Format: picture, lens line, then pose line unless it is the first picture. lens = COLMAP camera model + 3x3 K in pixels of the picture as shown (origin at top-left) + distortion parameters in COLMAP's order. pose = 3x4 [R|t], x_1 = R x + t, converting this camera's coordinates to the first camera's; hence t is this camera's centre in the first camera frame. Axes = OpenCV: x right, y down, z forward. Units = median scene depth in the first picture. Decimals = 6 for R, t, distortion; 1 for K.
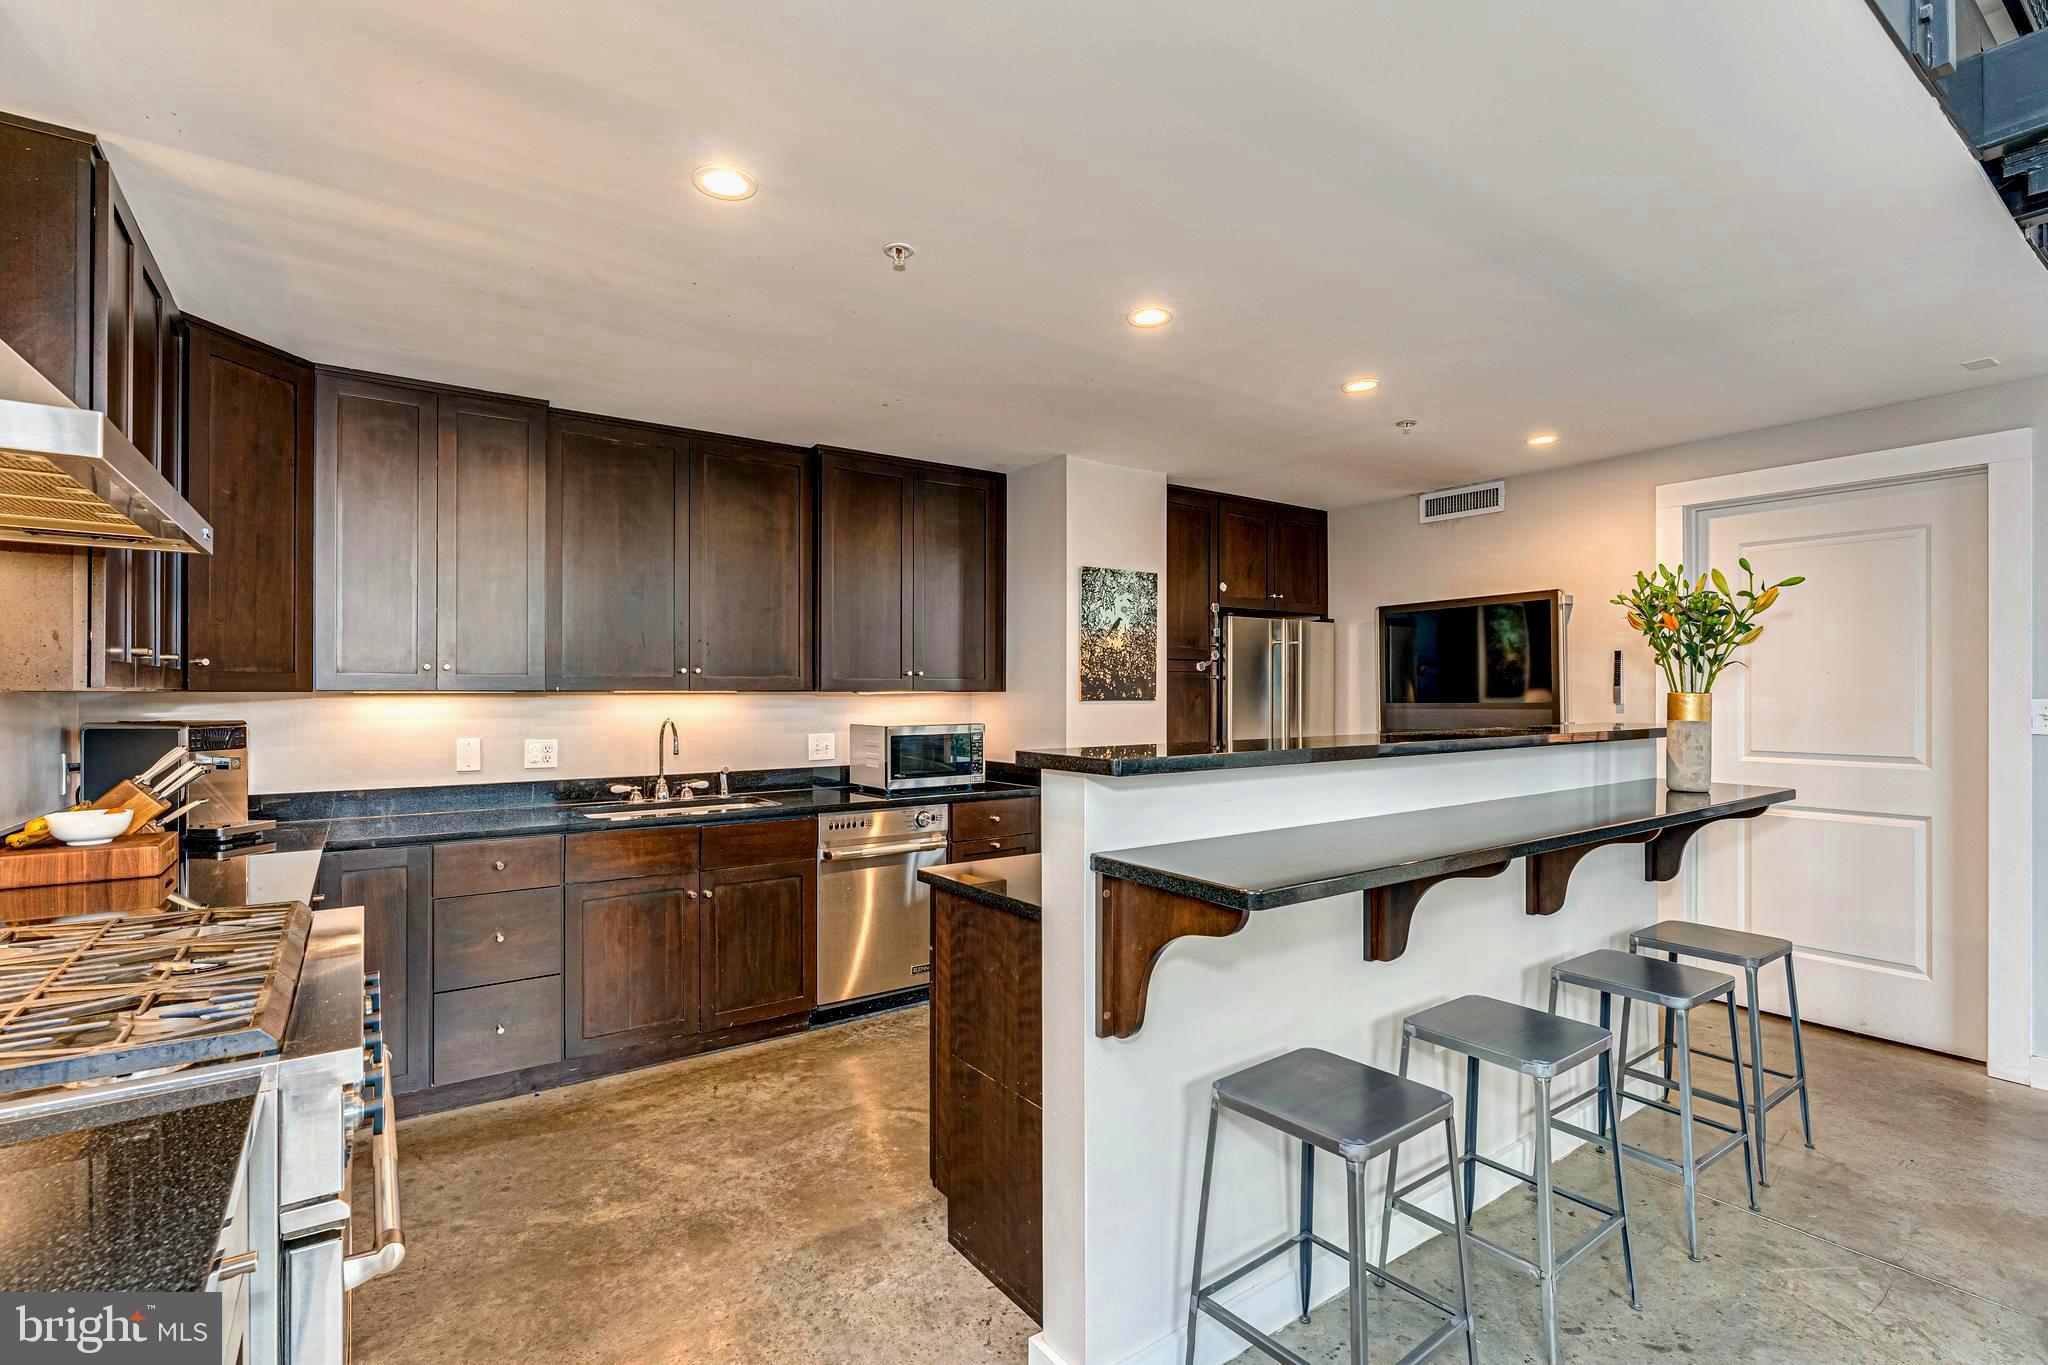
lens RADIAL K [[918.8, 0, 1021.6], [0, 918.8, 684.1], [0, 0, 1]] dist [-0.000993, 0.000063]
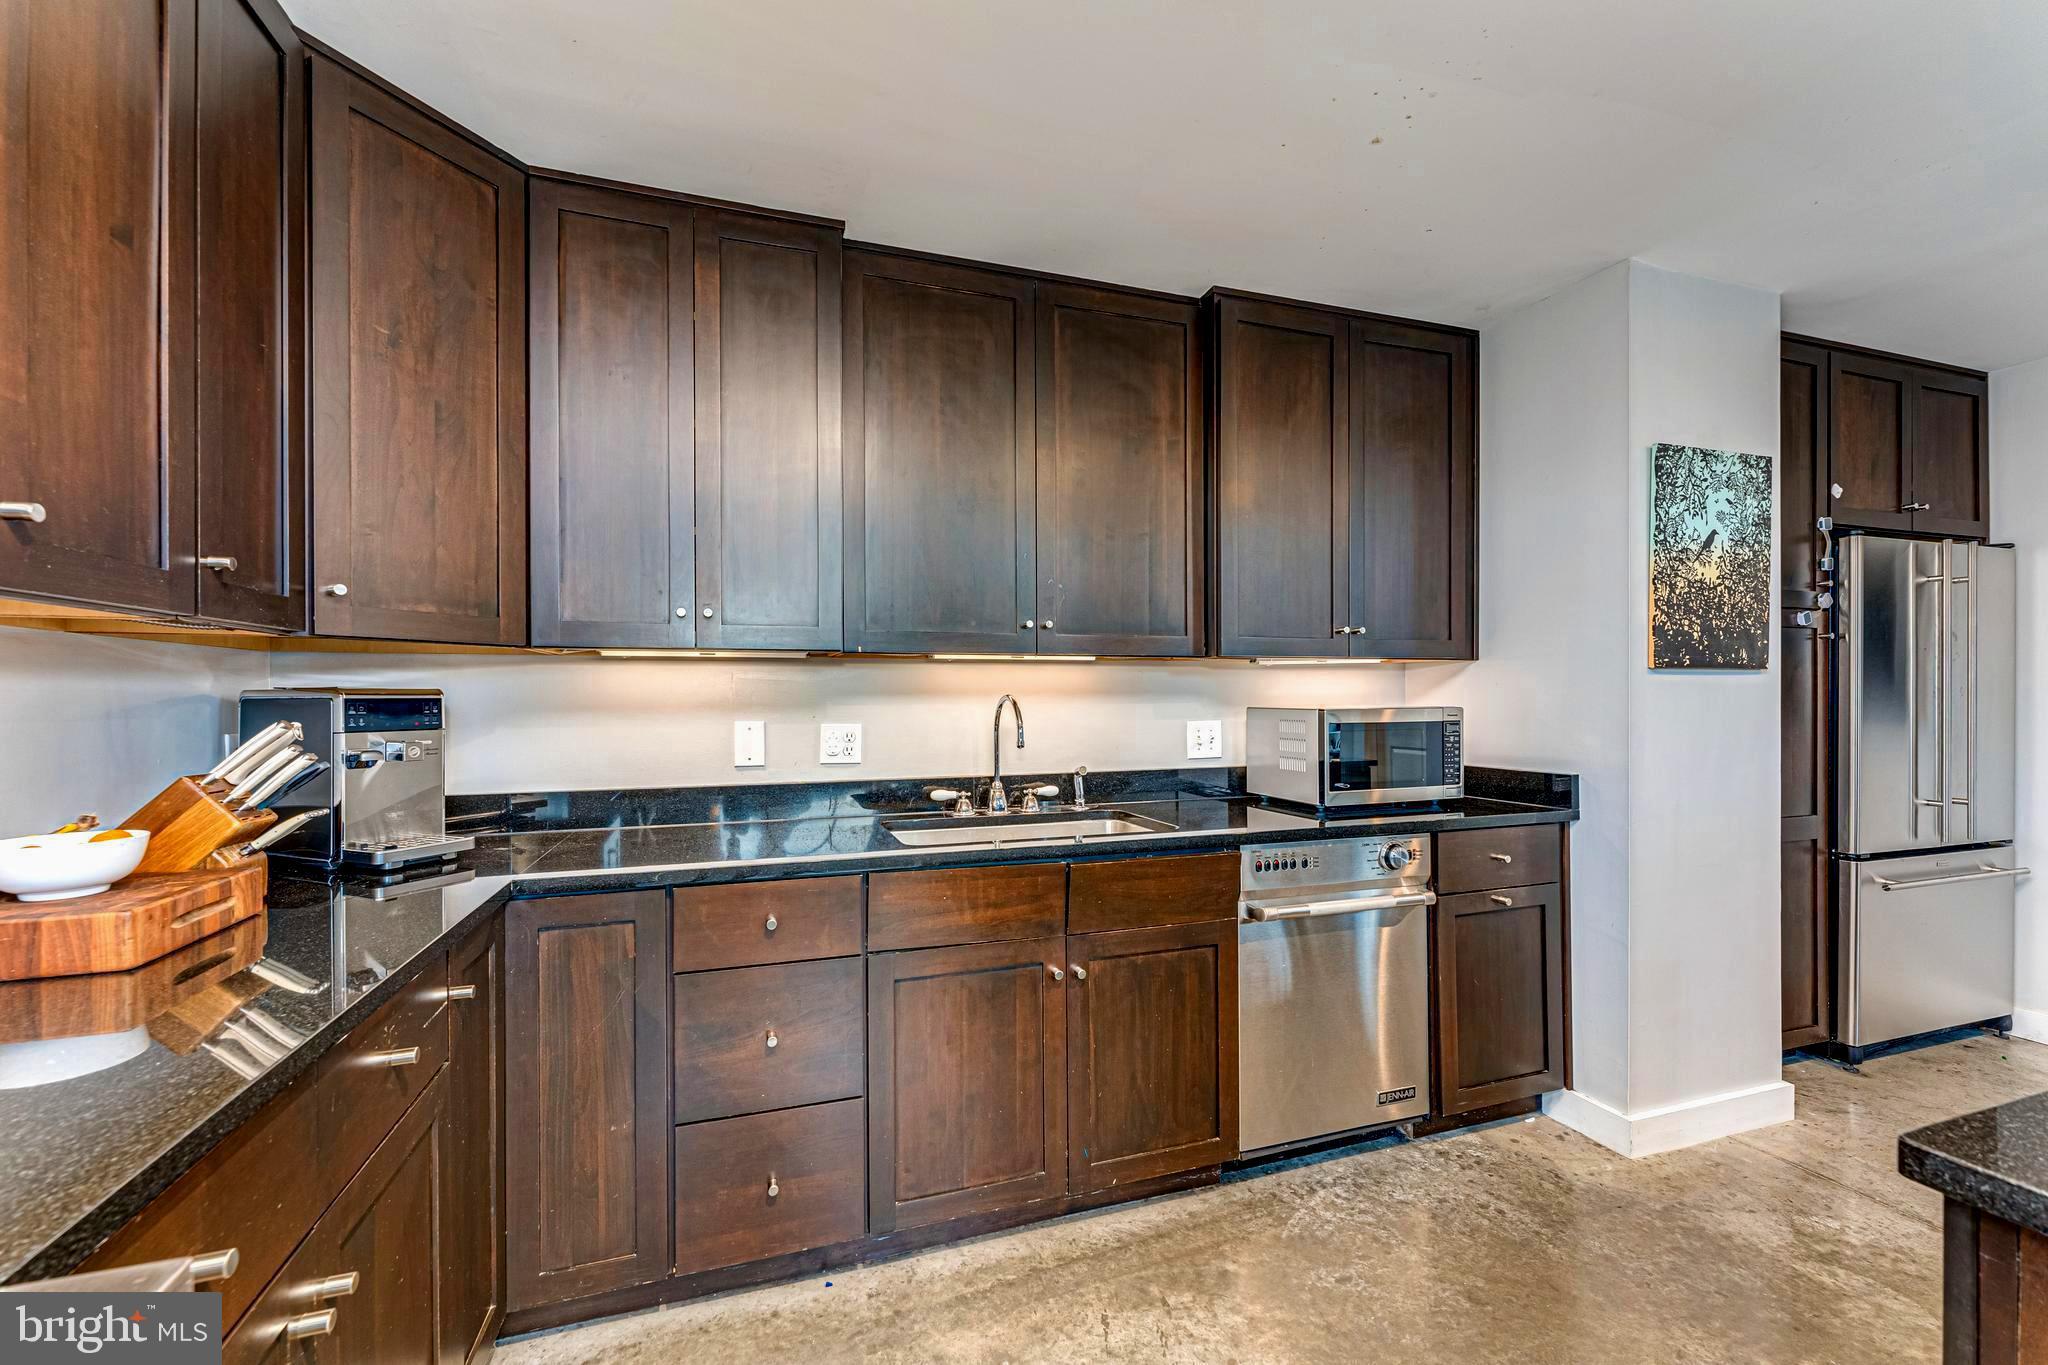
lens RADIAL K [[847.6, 0, 1047.9], [0, 847.6, 691.1], [0, 0, 1]] dist [-0.000586, -0.000410]
pose [[0.963355, -0.002820, -0.268214, -0.186135], [0.004762, 0.999967, 0.006591, 0.030521], [0.268187, -0.007626, 0.963337, 0.397868]]
